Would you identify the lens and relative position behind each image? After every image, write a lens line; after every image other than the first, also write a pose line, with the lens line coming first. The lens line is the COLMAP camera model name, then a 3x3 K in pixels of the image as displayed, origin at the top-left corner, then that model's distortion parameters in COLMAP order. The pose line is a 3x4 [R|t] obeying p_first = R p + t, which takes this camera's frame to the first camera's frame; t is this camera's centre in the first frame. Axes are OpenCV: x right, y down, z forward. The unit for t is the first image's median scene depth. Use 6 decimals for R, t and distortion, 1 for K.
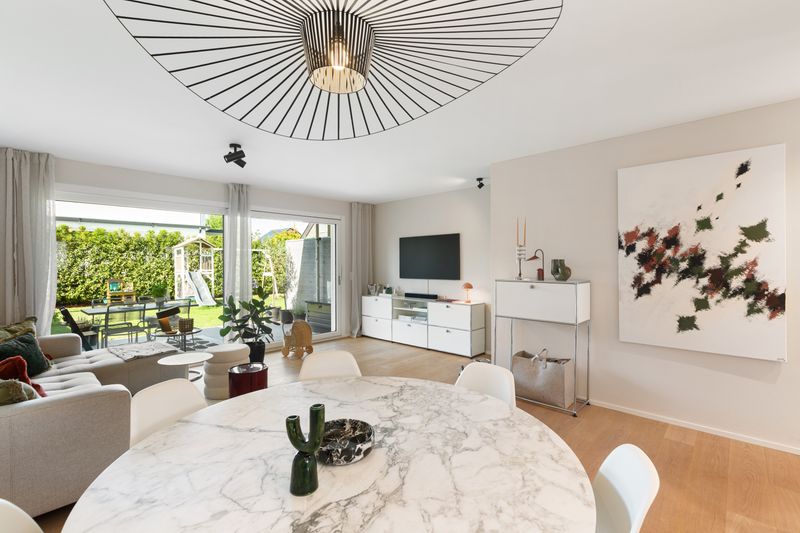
lens RADIAL K [[363.2, 0, 395.9], [0, 363.2, 263.1], [0, 0, 1]] dist [-0.000896, -0.000014]
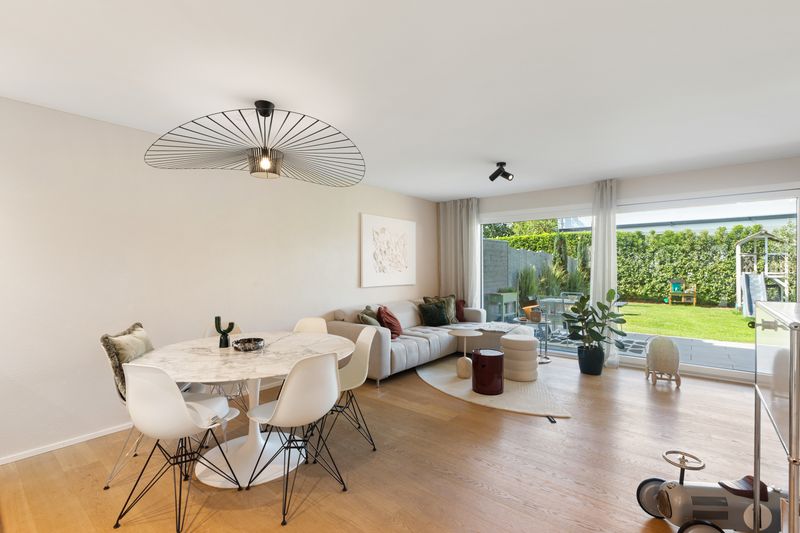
lens RADIAL K [[363.2, 0, 395.5], [0, 363.2, 268.9], [0, 0, 1]] dist [-0.000896, -0.000014]
pose [[0.077775, 0.012718, -0.996890, 0.172917], [0.001184, 0.999917, 0.012849, 0.000468], [0.996970, -0.002179, 0.077754, 0.141084]]
